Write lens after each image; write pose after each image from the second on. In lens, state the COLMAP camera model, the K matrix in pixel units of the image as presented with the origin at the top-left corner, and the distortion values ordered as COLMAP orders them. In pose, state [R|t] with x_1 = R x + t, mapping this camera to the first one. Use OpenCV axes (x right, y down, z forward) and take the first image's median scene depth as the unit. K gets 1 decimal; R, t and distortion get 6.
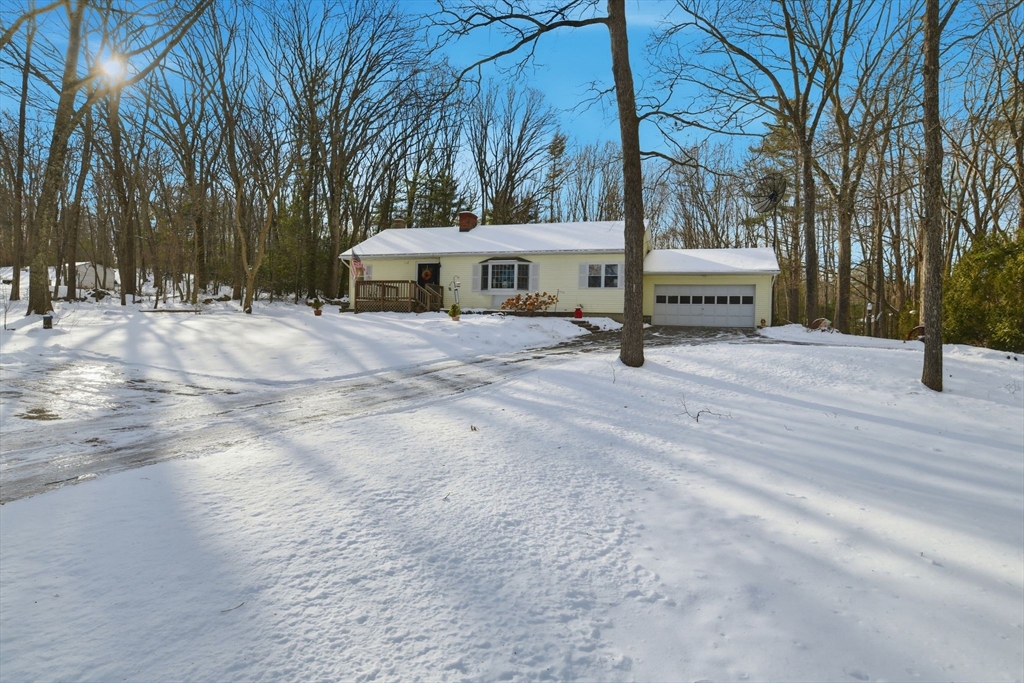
lens RADIAL K [[547.2, 0, 518.2], [0, 547.2, 333.7], [0, 0, 1]] dist [-0.010022, 0.001924]
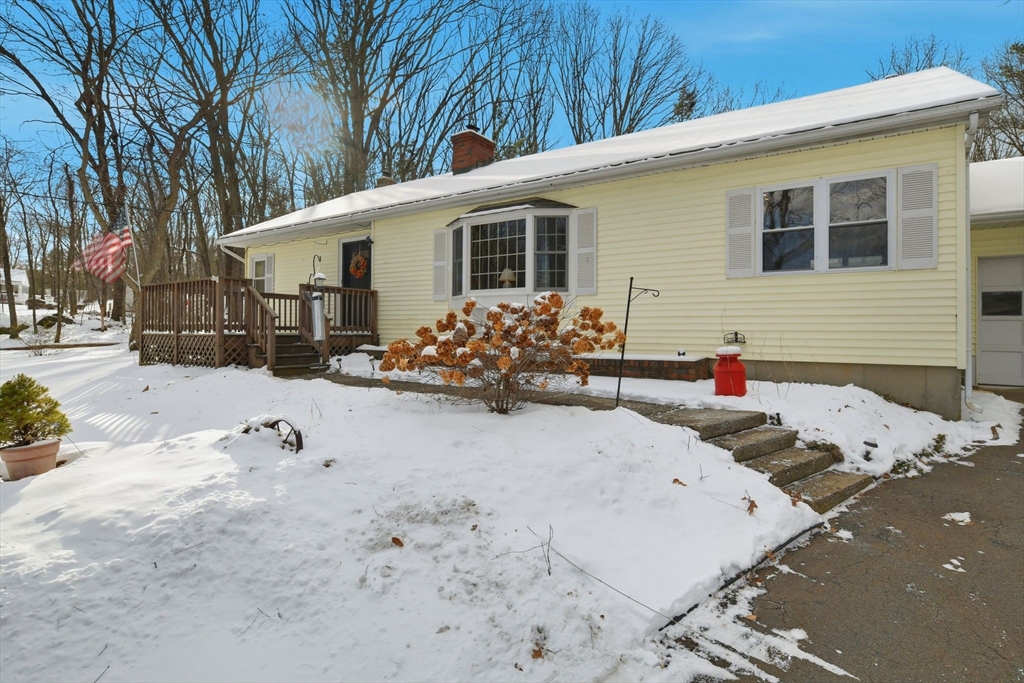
lens RADIAL K [[522.3, 0, 517.2], [0, 522.3, 336.9], [0, 0, 1]] dist [-0.004105, 0.001471]
pose [[0.965843, -0.021412, -0.258243, 0.071558], [0.020877, 0.999770, -0.004816, -0.050258], [0.258287, -0.000740, 0.966068, 0.679679]]
